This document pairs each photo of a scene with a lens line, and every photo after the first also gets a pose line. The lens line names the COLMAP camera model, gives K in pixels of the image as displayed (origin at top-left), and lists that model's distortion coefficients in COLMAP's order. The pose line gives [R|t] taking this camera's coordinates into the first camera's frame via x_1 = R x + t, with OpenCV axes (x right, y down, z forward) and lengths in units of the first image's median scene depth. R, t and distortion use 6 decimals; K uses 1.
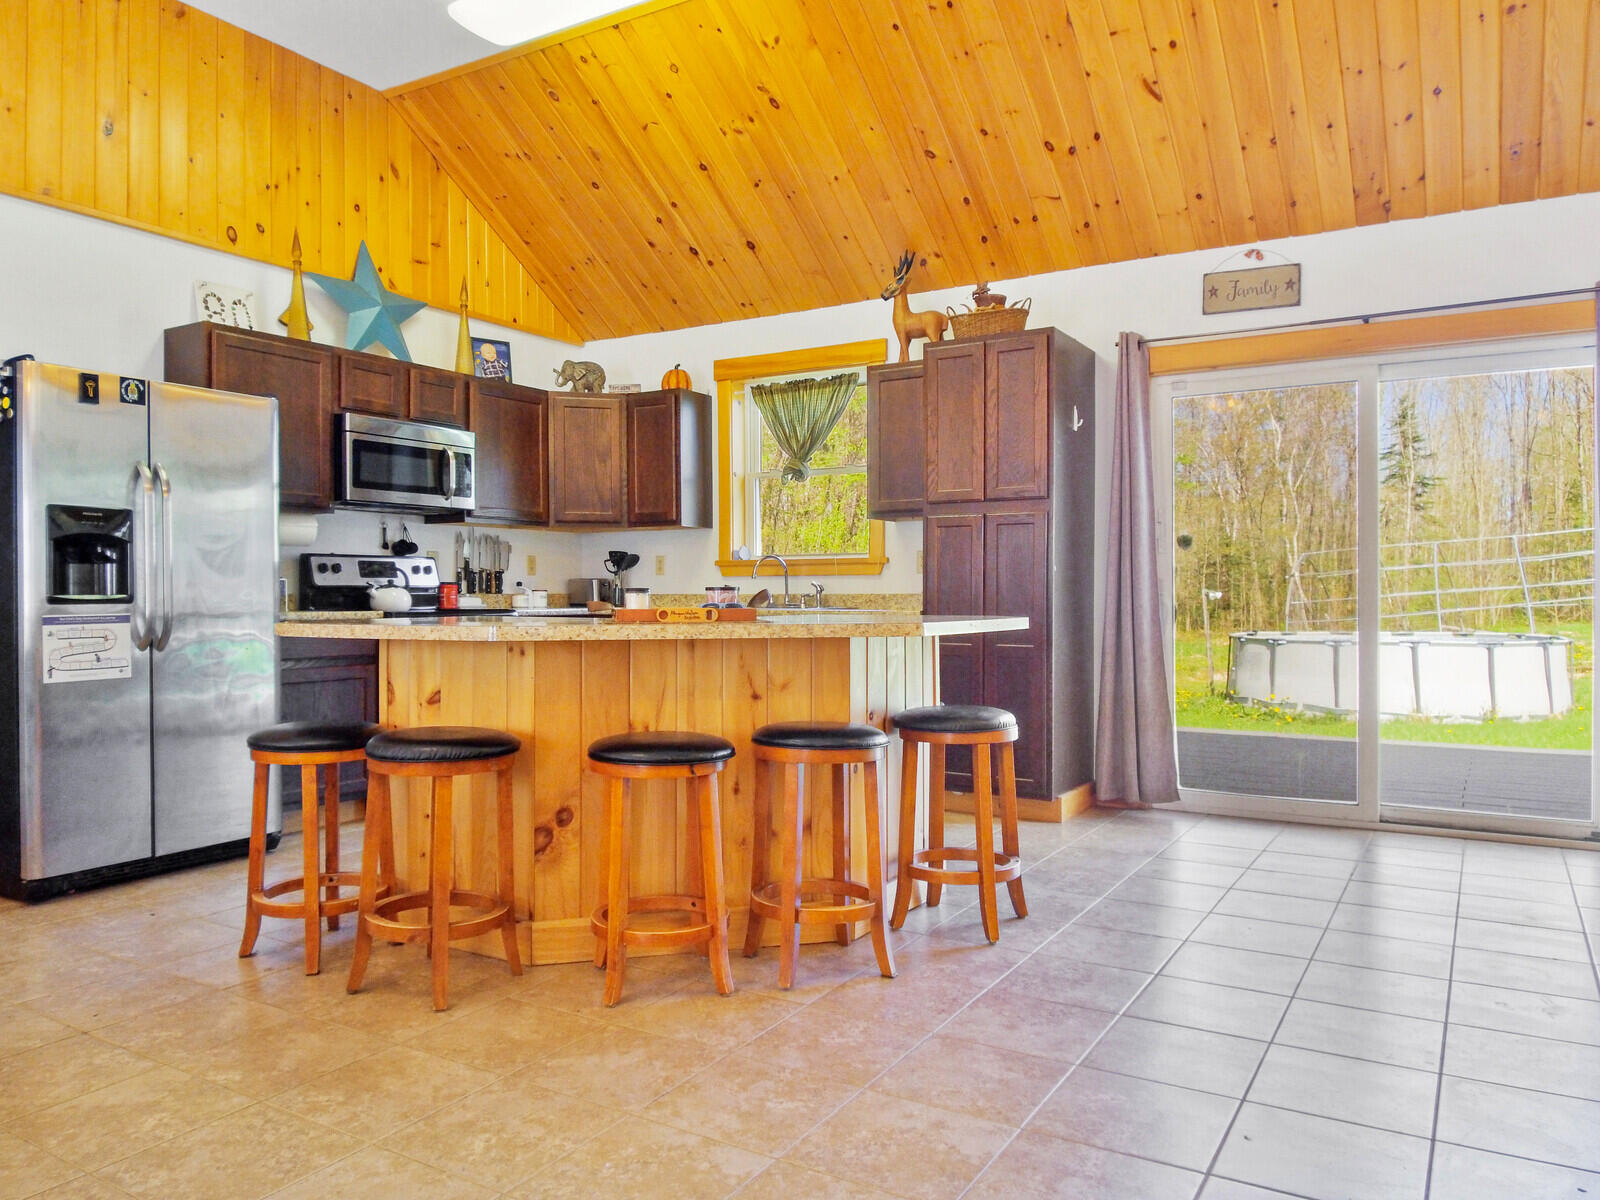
lens RADIAL K [[1122.4, 0, 806.2], [0, 1122.4, 595.3], [0, 0, 1]] dist [0.026578, -0.055254]
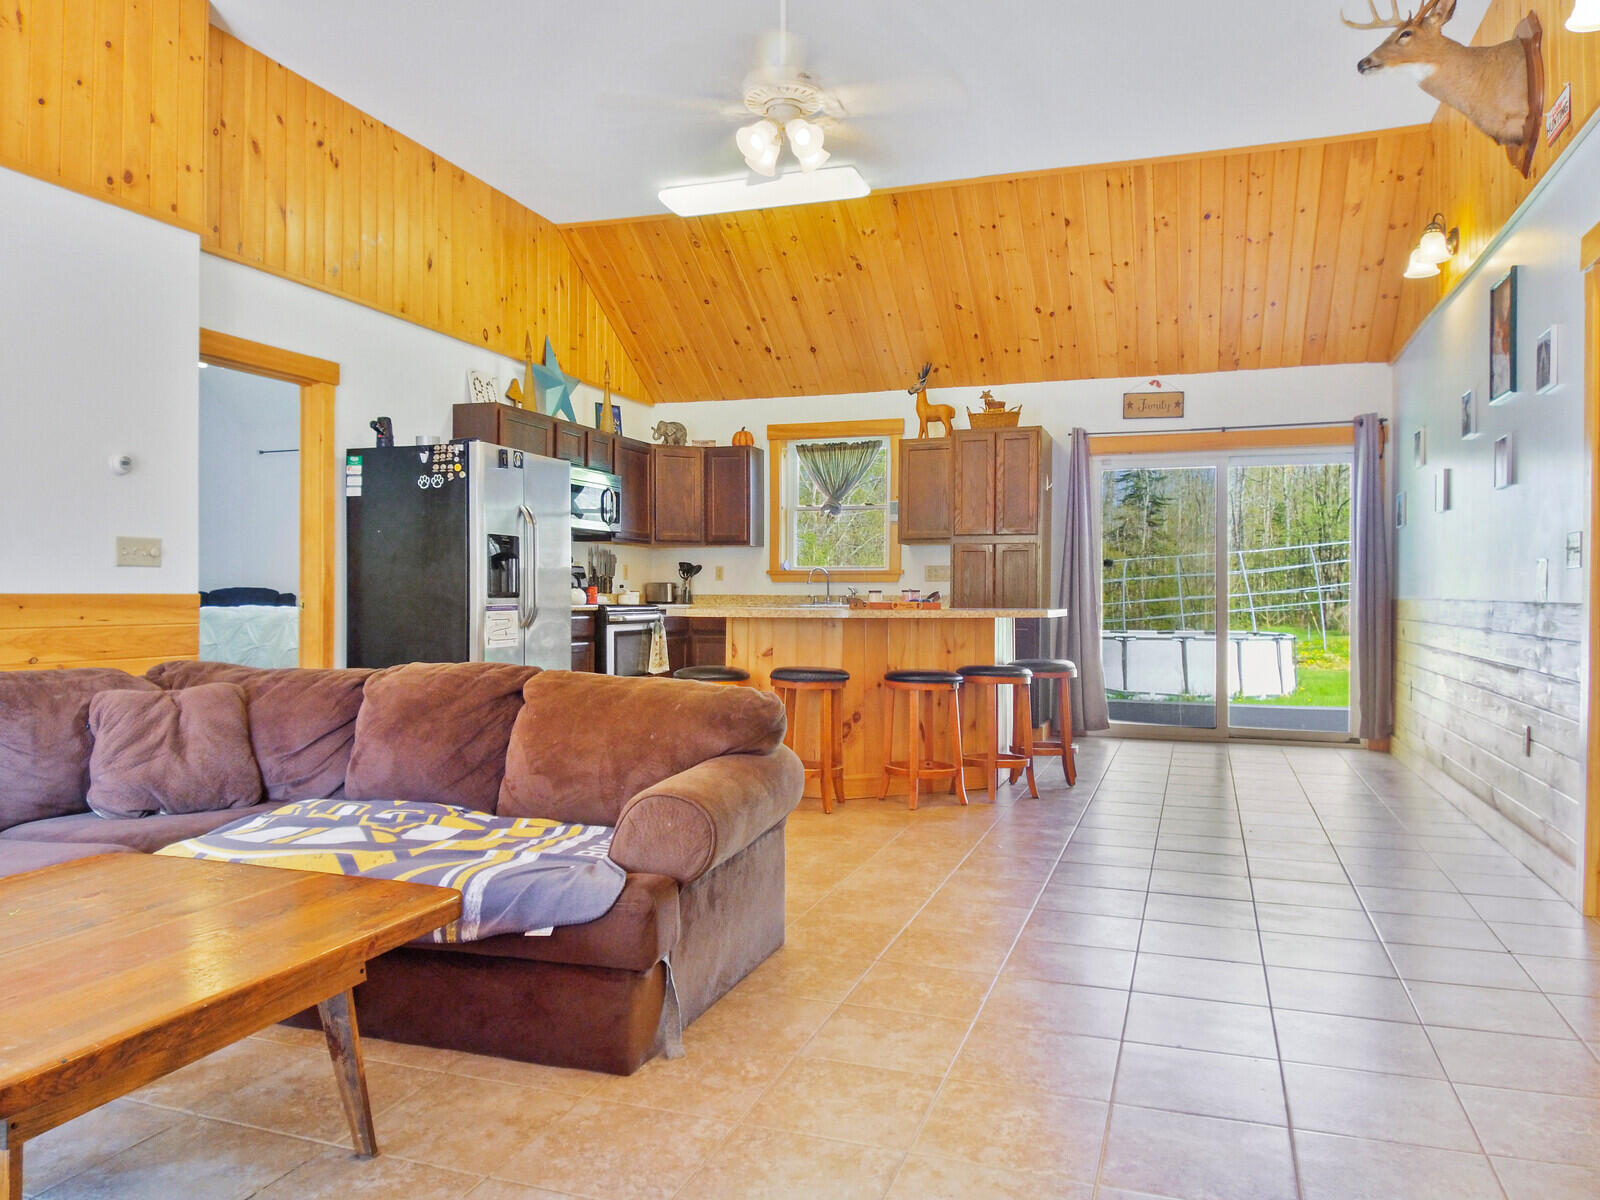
lens RADIAL K [[1114.4, 0, 808.9], [0, 1114.4, 586.3], [0, 0, 1]] dist [0.022815, -0.050258]
pose [[0.979647, 0.008791, 0.200536, -0.366847], [-0.006400, 0.999901, -0.012565, 0.005907], [-0.200626, 0.011026, 0.979606, -0.409906]]
